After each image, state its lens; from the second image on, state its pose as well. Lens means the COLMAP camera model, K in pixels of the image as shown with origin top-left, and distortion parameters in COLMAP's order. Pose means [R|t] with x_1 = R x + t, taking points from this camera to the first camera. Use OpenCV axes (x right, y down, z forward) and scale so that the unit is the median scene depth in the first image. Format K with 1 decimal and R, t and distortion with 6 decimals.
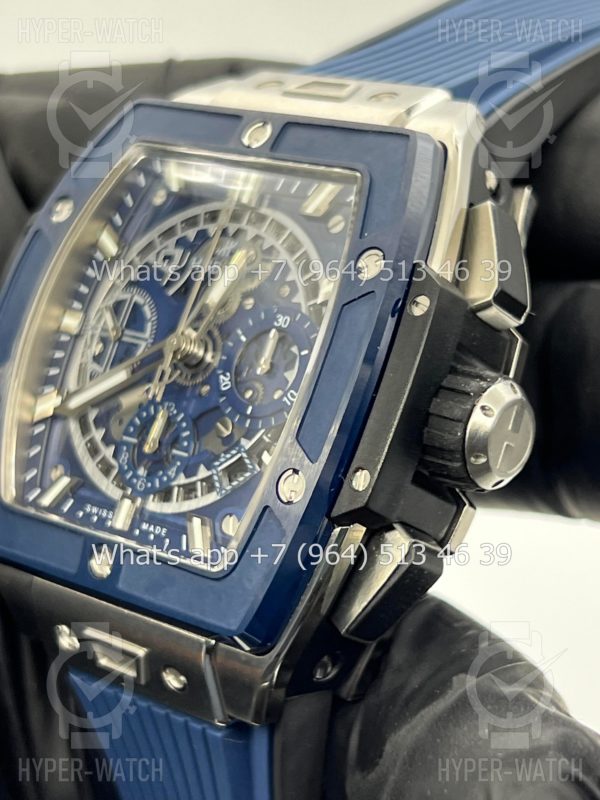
lens RADIAL K [[1862.9, 0, 300.0], [0, 1862.9, 400.0], [0, 0, 1]] dist [0.260183, -0.289088]
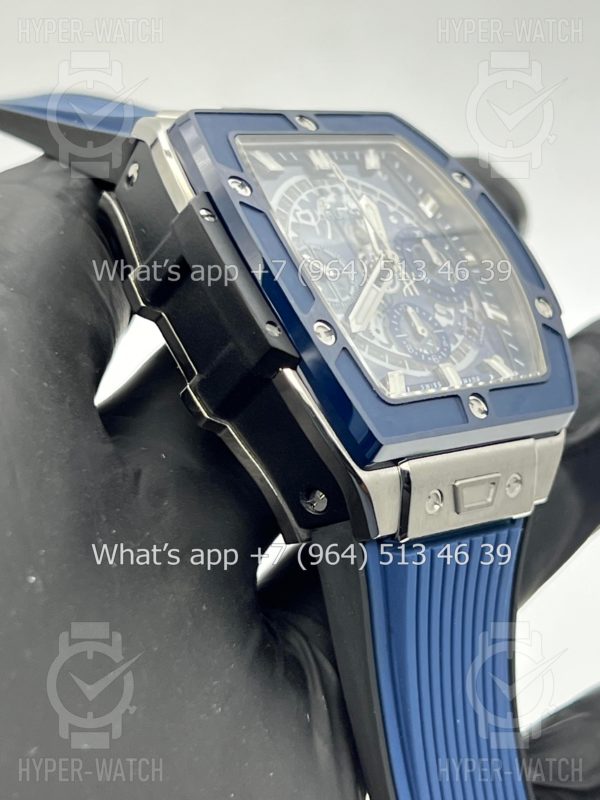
lens RADIAL K [[1908.6, 0, 300.0], [0, 1908.6, 400.0], [0, 0, 1]] dist [0.318502, -0.635608]
pose [[0.062827, -0.025855, 0.997689, -1.388046], [0.392381, 0.919802, -0.000872, 0.035820], [-0.917655, 0.391529, 0.067933, 1.012065]]
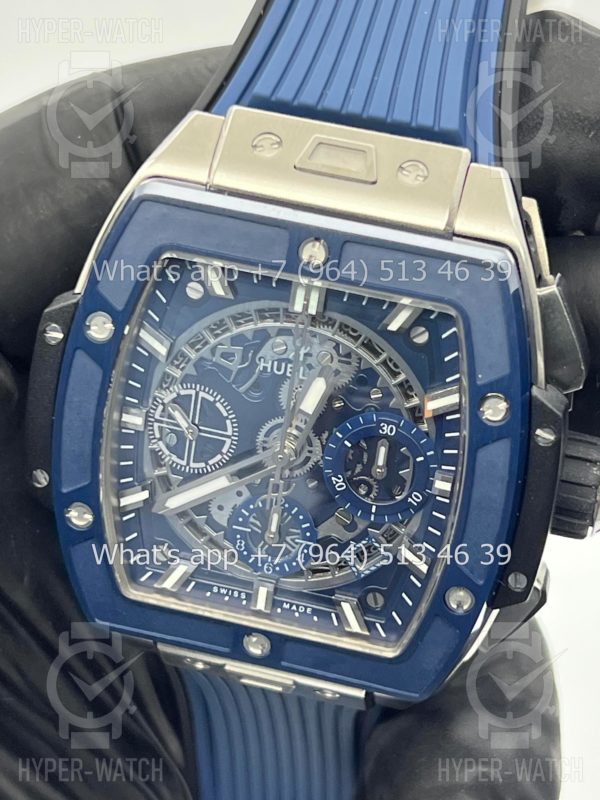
lens RADIAL K [[1908.6, 0, 300.0], [0, 1908.6, 400.0], [0, 0, 1]] dist [0.318502, -0.635608]
pose [[0.894665, -0.337698, 0.292464, -0.368069], [0.110152, 0.801206, 0.588163, -0.703149], [-0.432945, -0.493994, 0.754009, 0.186811]]
